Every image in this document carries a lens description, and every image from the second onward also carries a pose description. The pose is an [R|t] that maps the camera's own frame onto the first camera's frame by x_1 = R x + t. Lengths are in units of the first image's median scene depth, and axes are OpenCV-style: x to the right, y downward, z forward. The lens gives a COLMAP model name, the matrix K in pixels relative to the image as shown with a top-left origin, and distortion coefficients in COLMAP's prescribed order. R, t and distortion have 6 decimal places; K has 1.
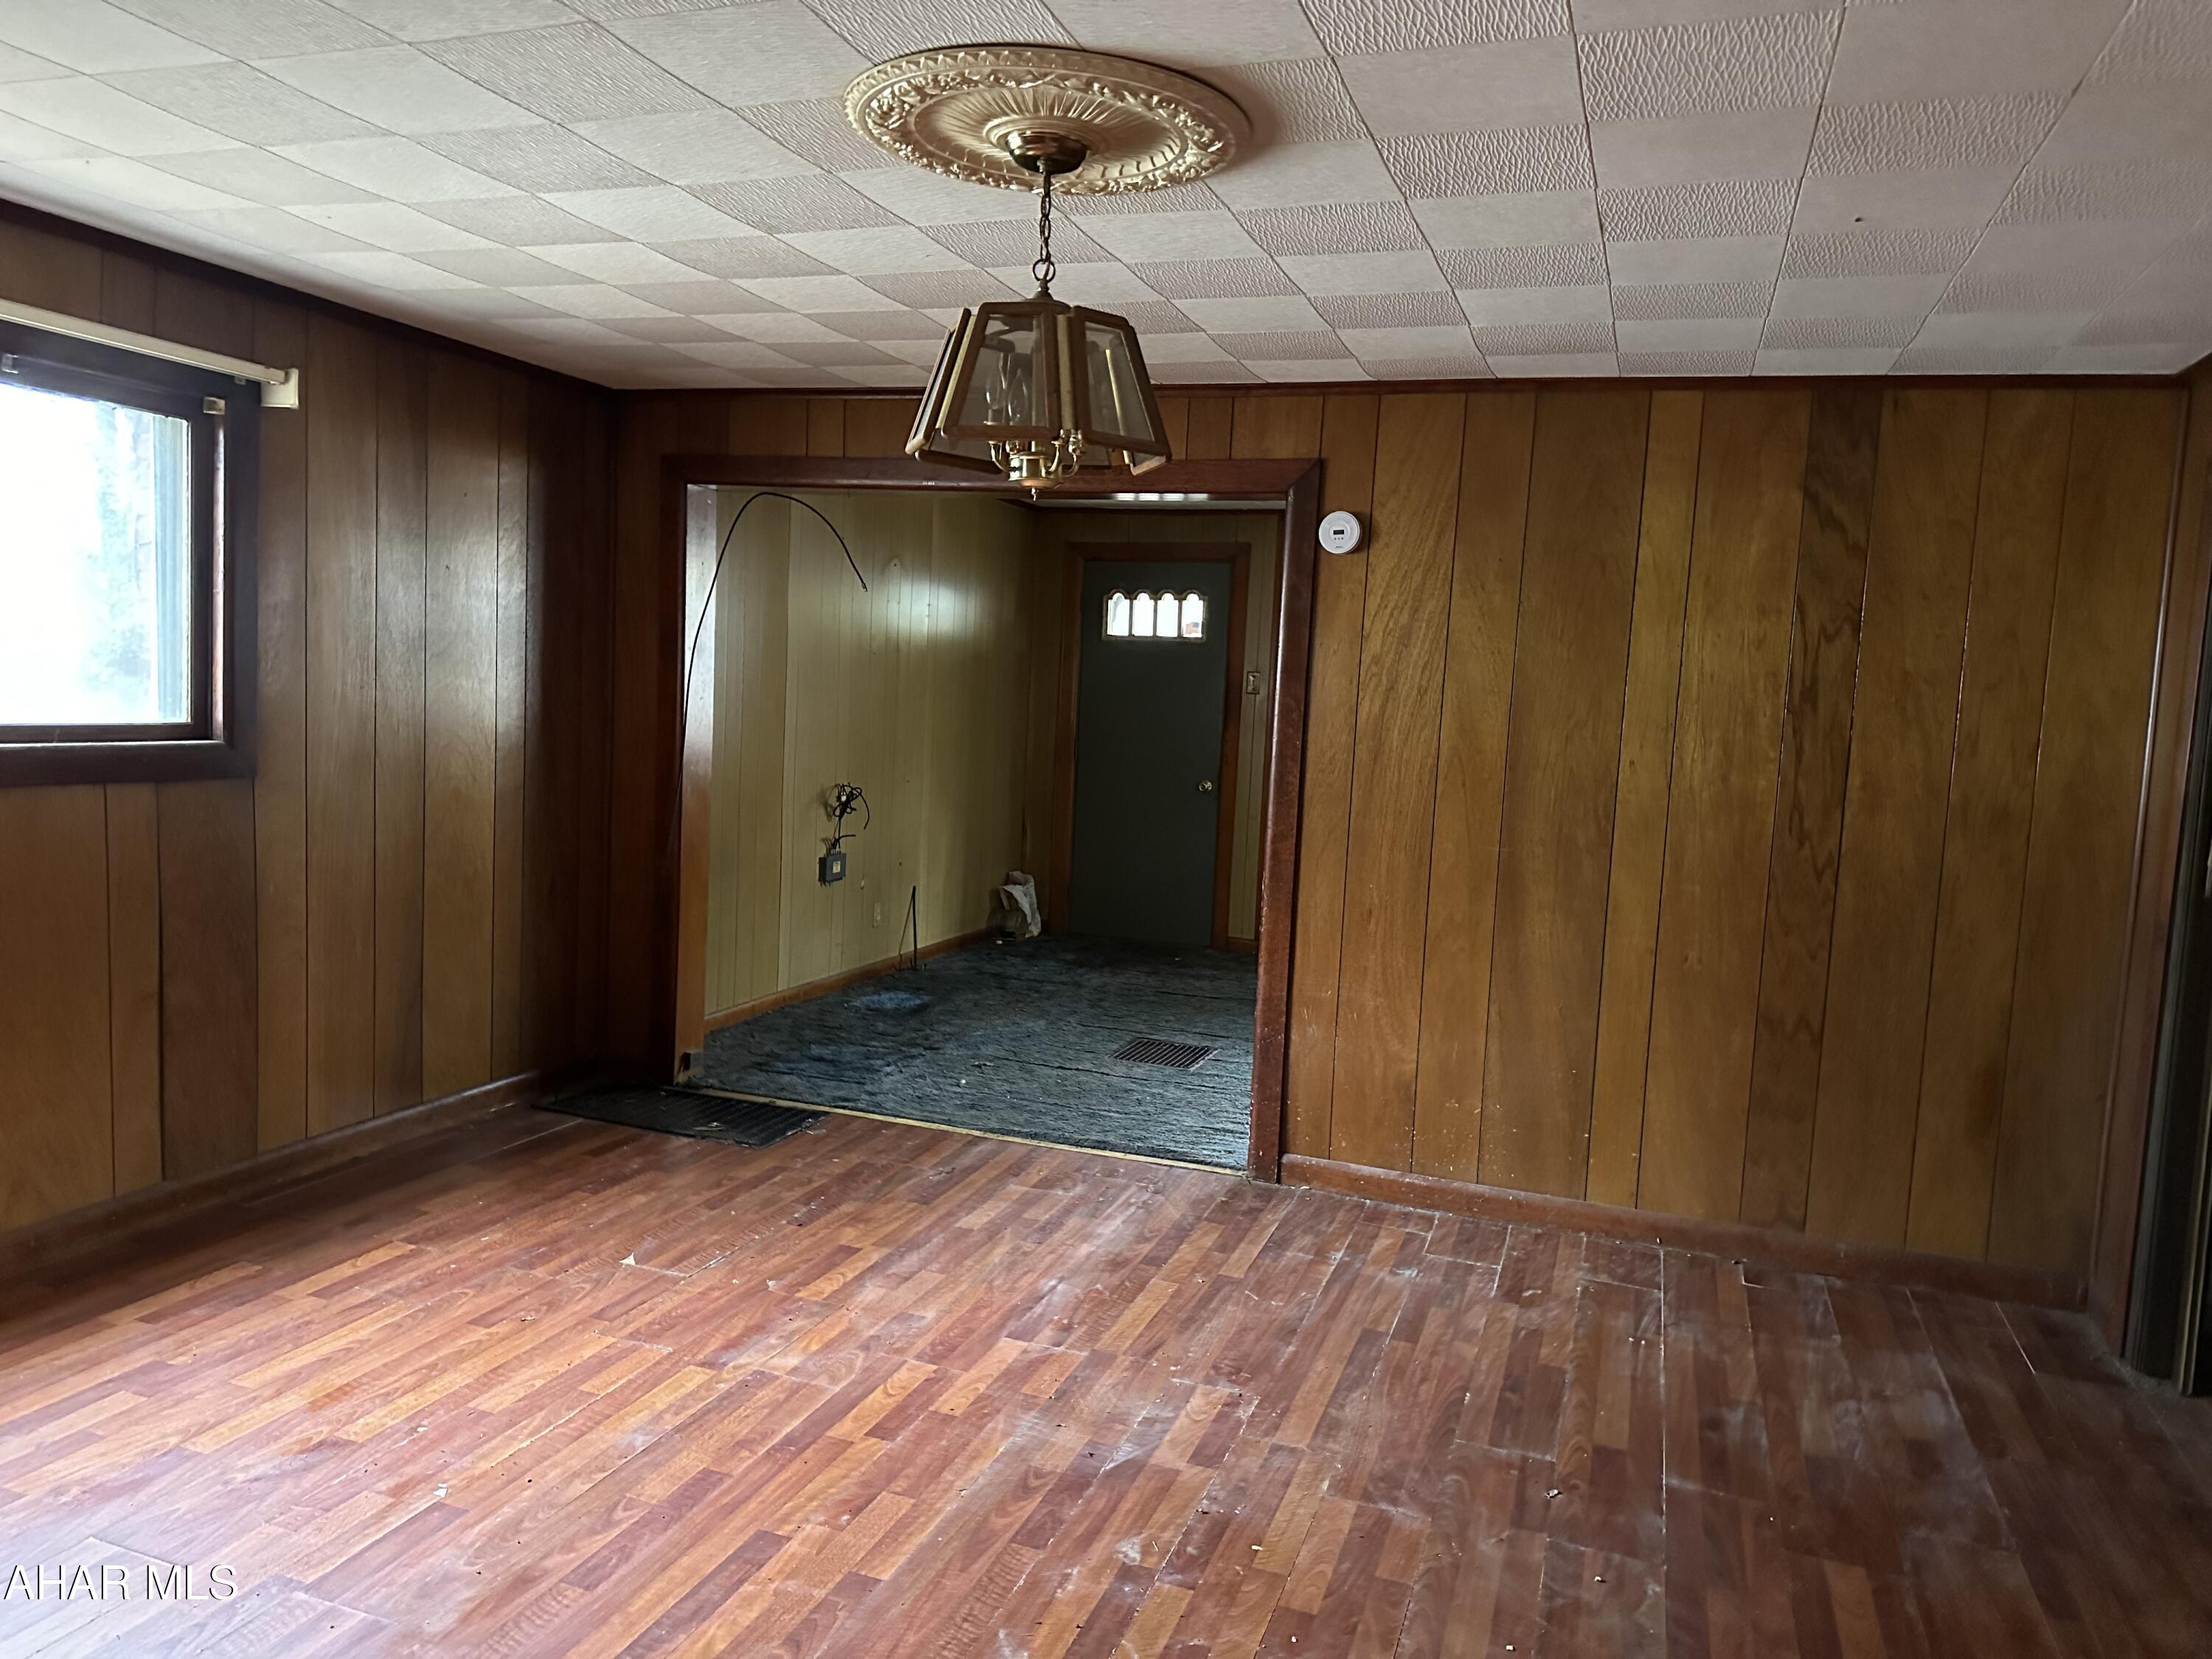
lens RADIAL K [[1549.9, 0, 1114.5], [0, 1549.9, 832.1], [0, 0, 1]] dist [0.004473, -0.002013]
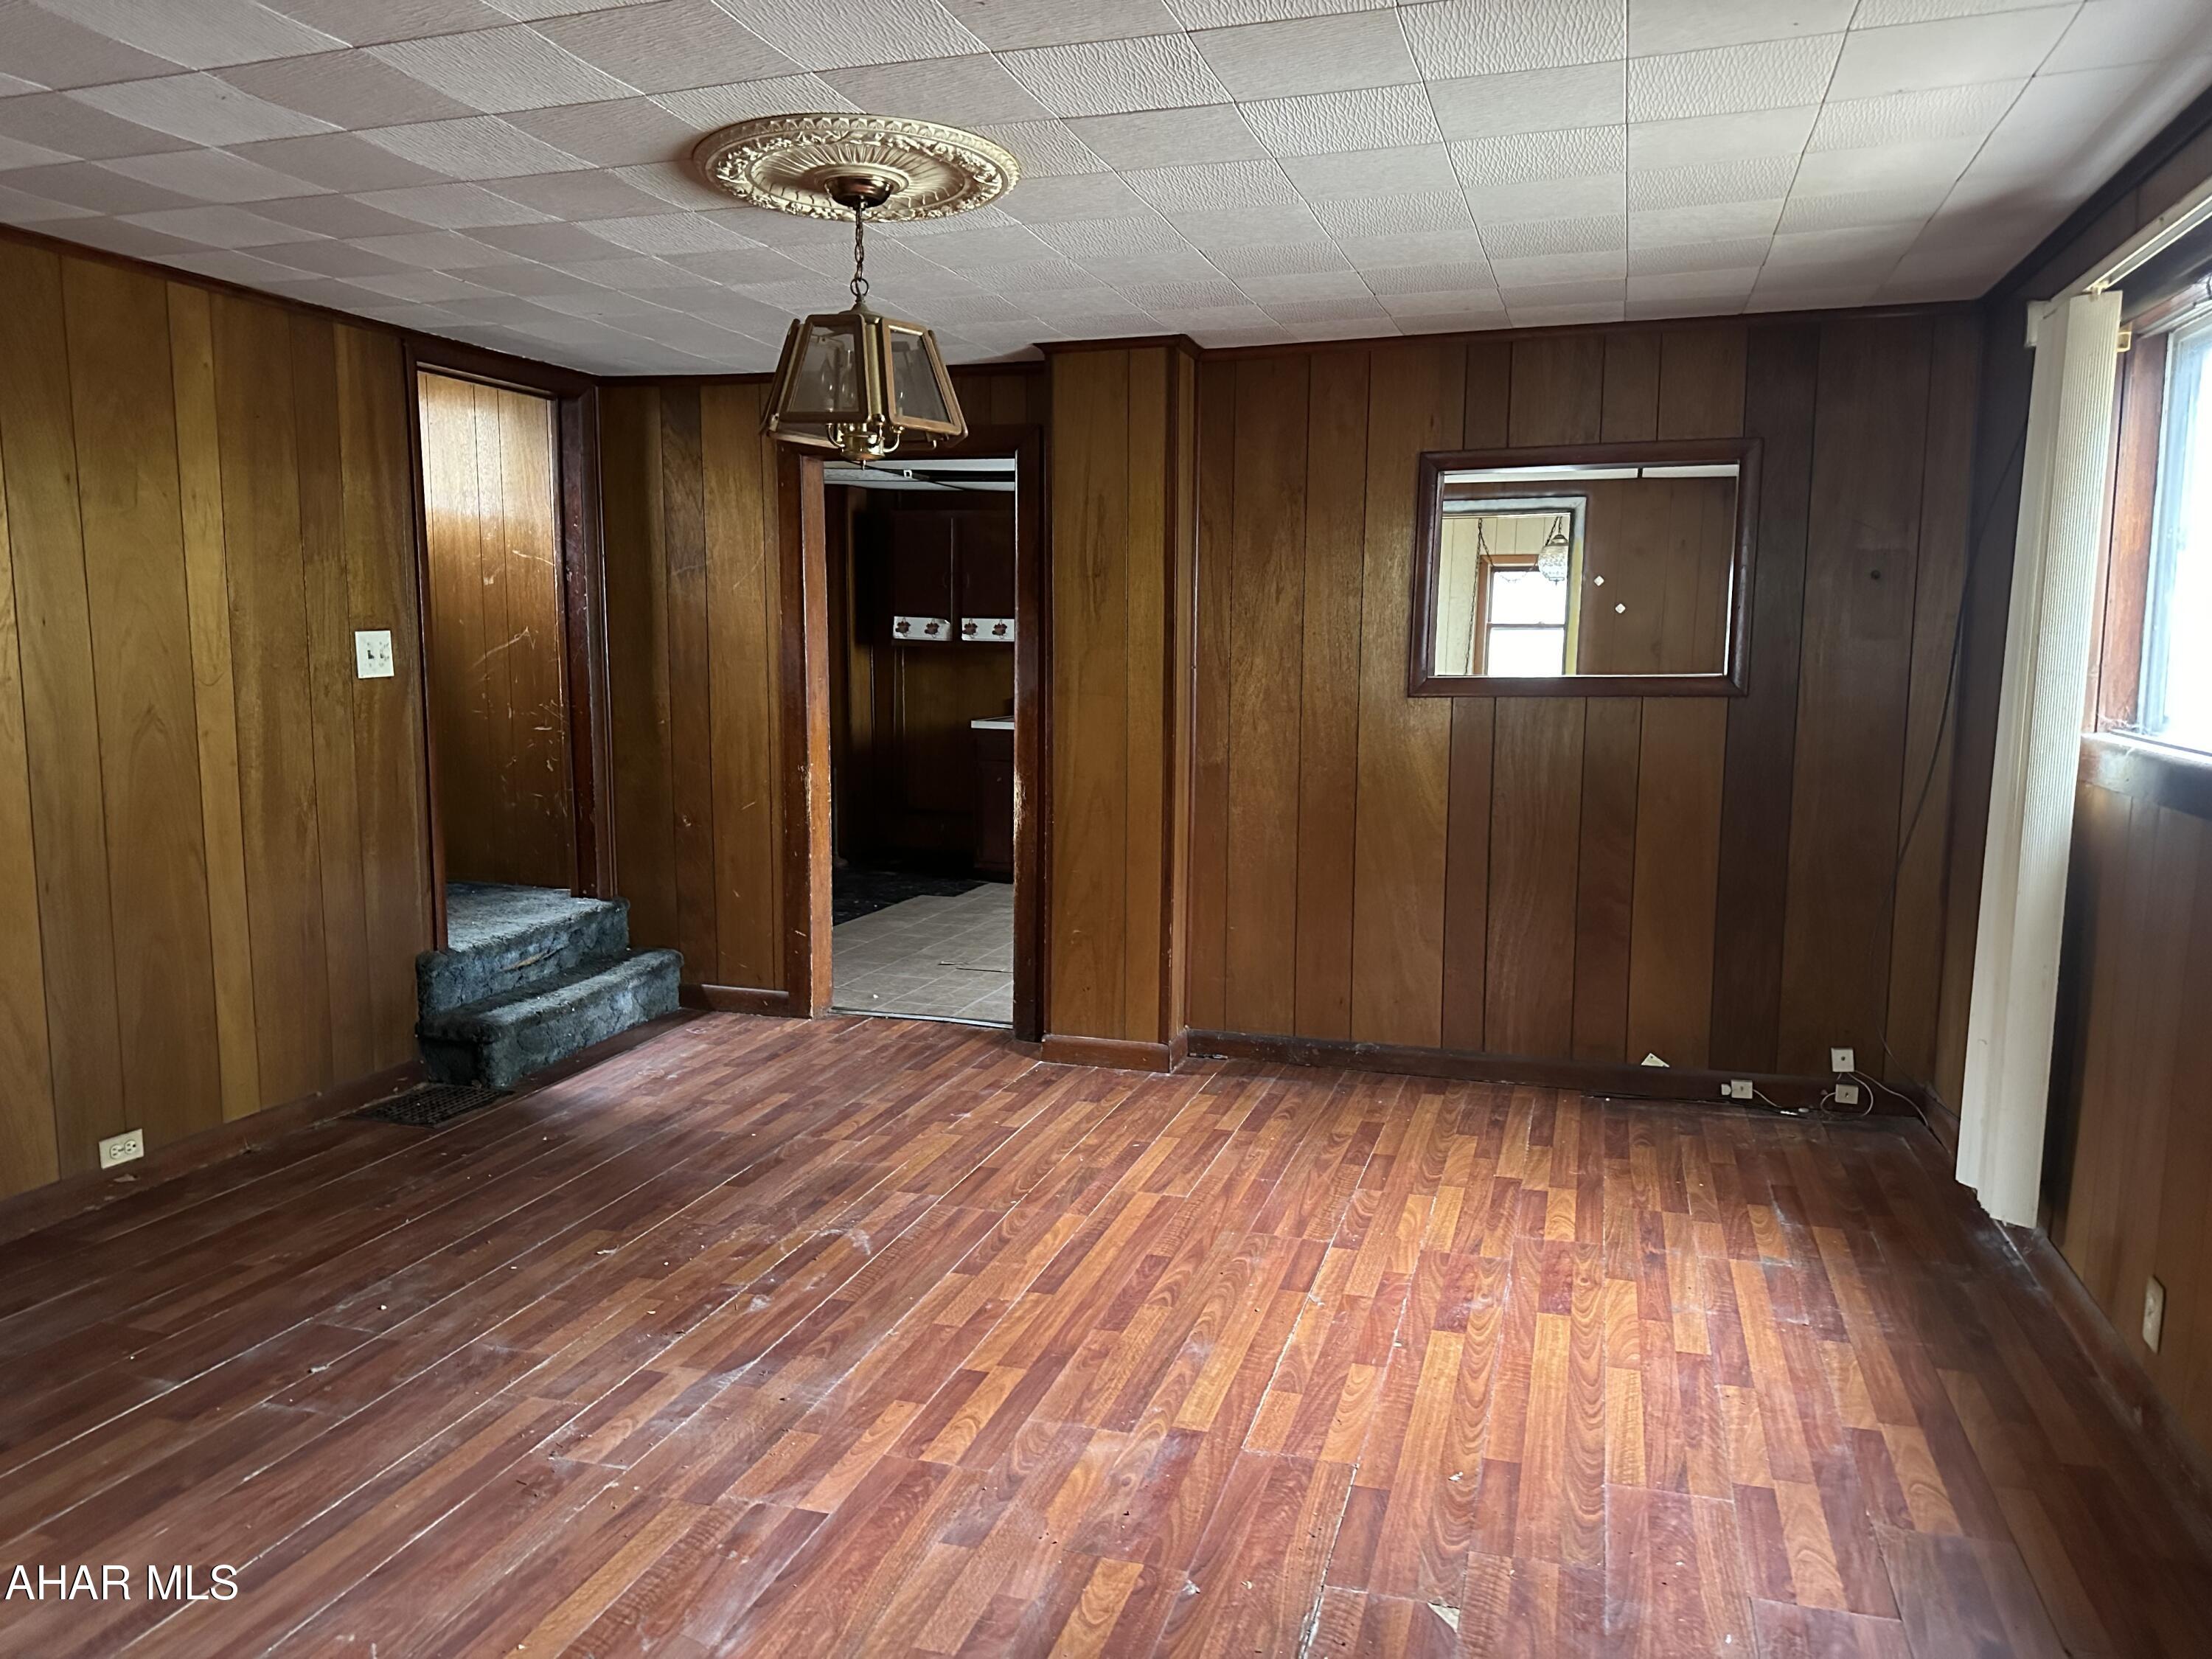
lens RADIAL K [[1549.9, 0, 1114.5], [0, 1549.9, 832.1], [0, 0, 1]] dist [0.004473, -0.002013]
pose [[-0.997858, -0.052388, -0.039170, -0.176145], [-0.059538, 0.975423, 0.212145, -0.163749], [0.027093, 0.214023, -0.976453, 1.822410]]
